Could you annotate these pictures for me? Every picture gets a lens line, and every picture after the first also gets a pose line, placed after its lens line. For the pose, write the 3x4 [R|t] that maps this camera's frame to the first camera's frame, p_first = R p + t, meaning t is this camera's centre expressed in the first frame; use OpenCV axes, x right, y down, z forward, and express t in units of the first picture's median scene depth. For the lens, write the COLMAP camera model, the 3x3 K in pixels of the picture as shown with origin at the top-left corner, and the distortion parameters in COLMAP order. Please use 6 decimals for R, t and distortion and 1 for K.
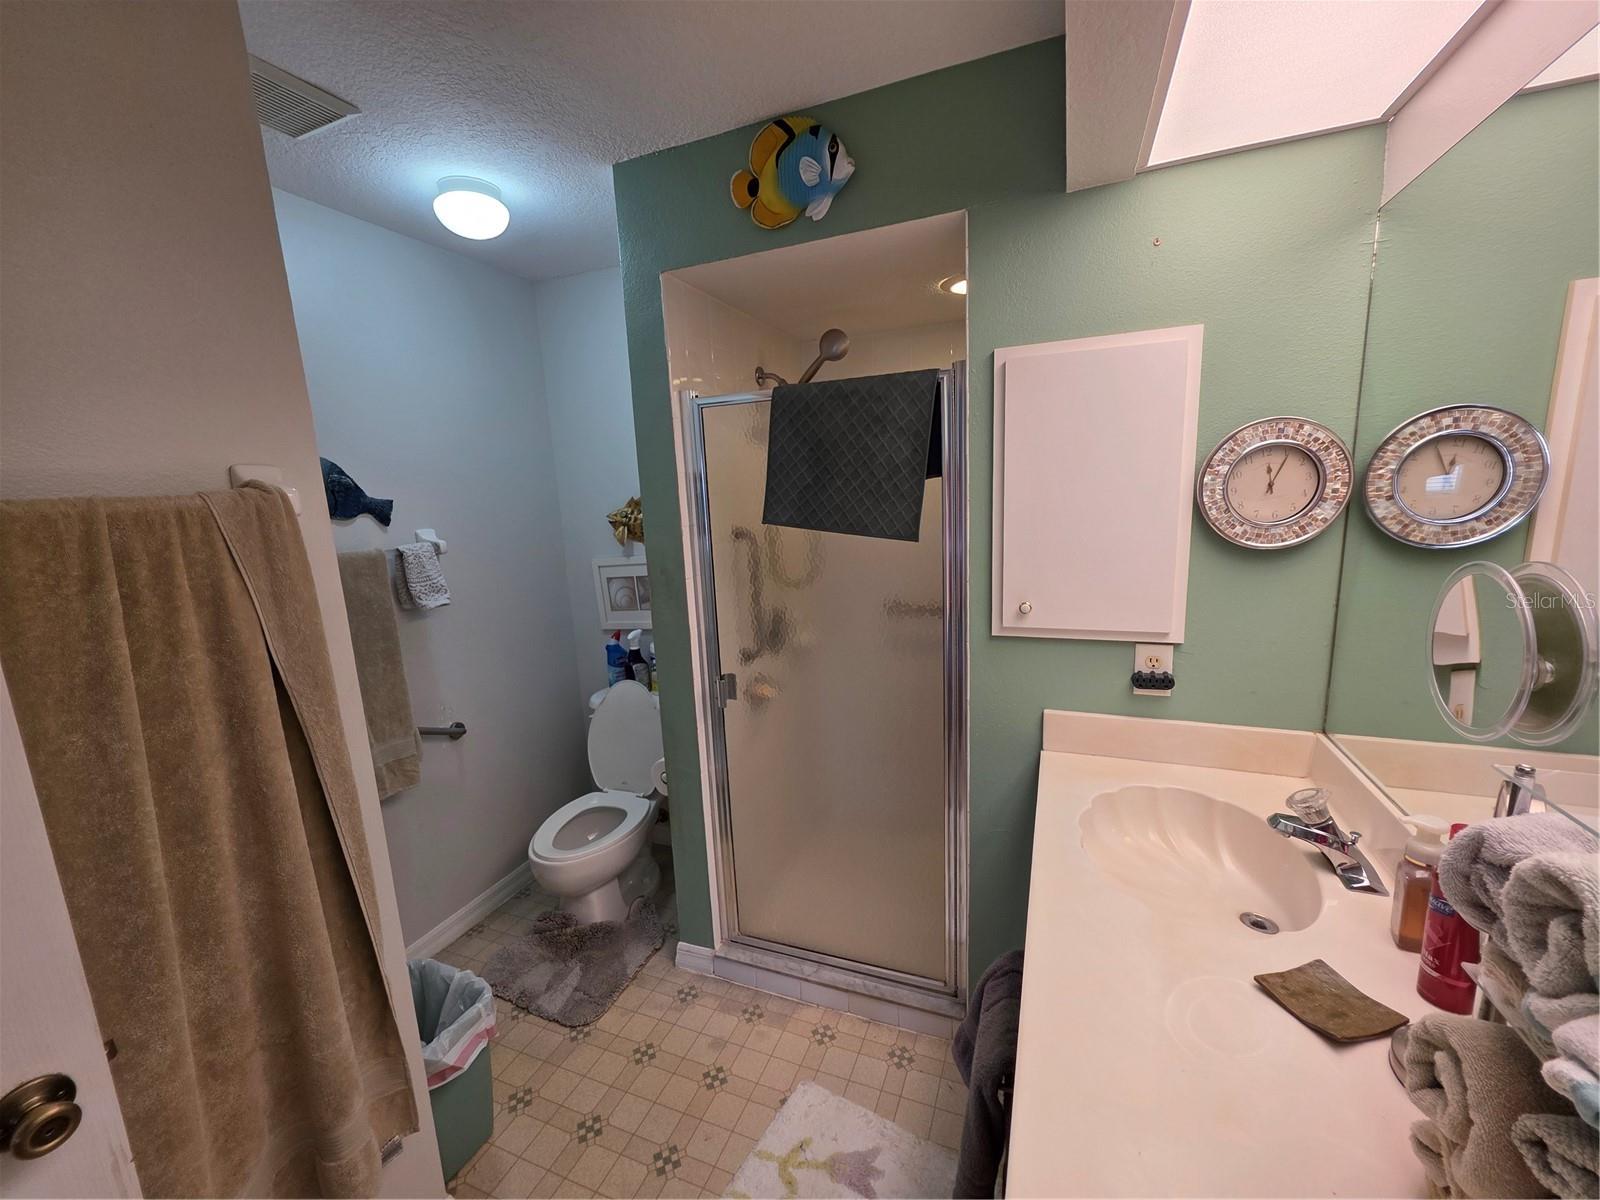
lens RADIAL K [[640.5, 0, 800.0], [0, 640.5, 600.0], [0, 0, 1]] dist [0.002453, -0.000198]
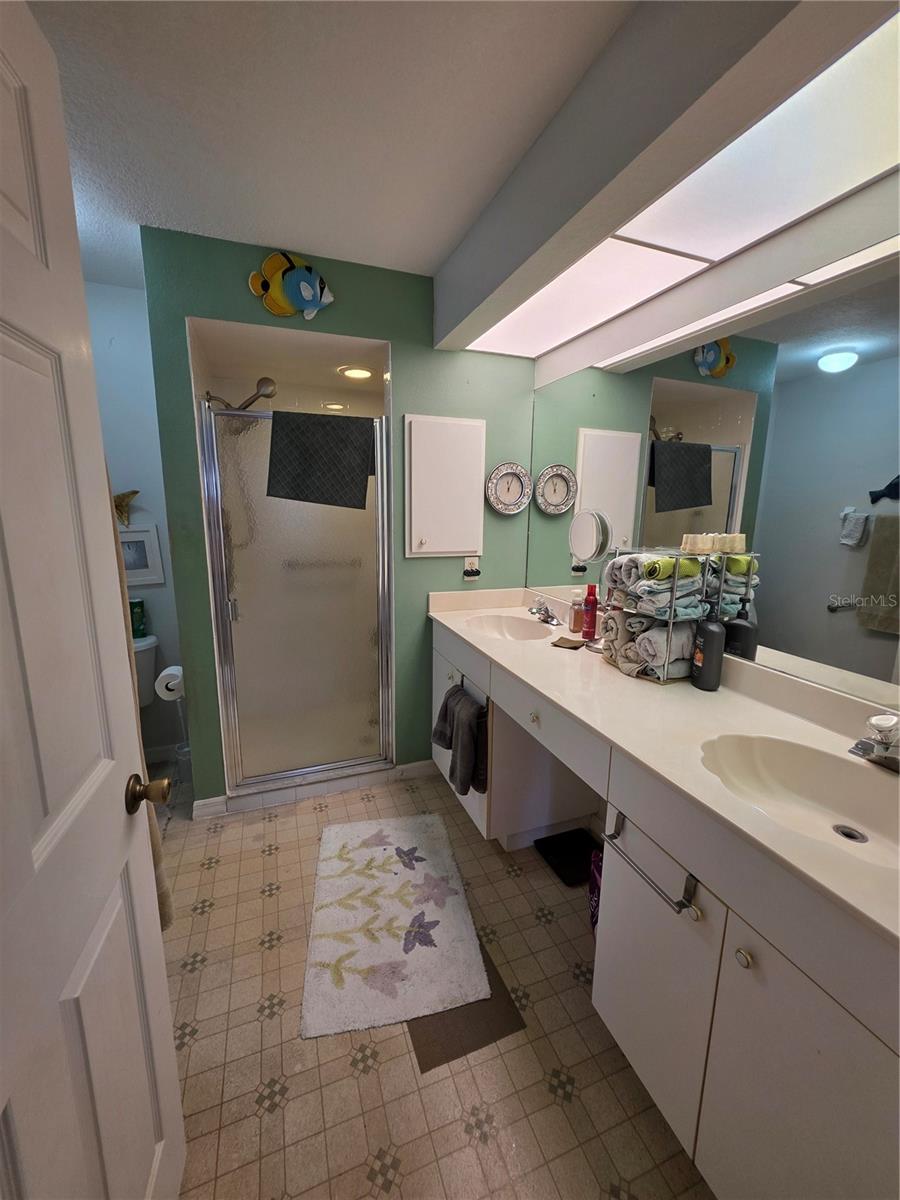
lens RADIAL K [[480.4, 0, 449.6], [0, 480.4, 592.9], [0, 0, 1]] dist [0.002453, -0.000198]
pose [[0.739320, -0.068476, 0.669864, -0.650647], [0.071535, 0.997173, 0.022983, 0.149986], [-0.669544, 0.030927, 0.742128, -0.210195]]
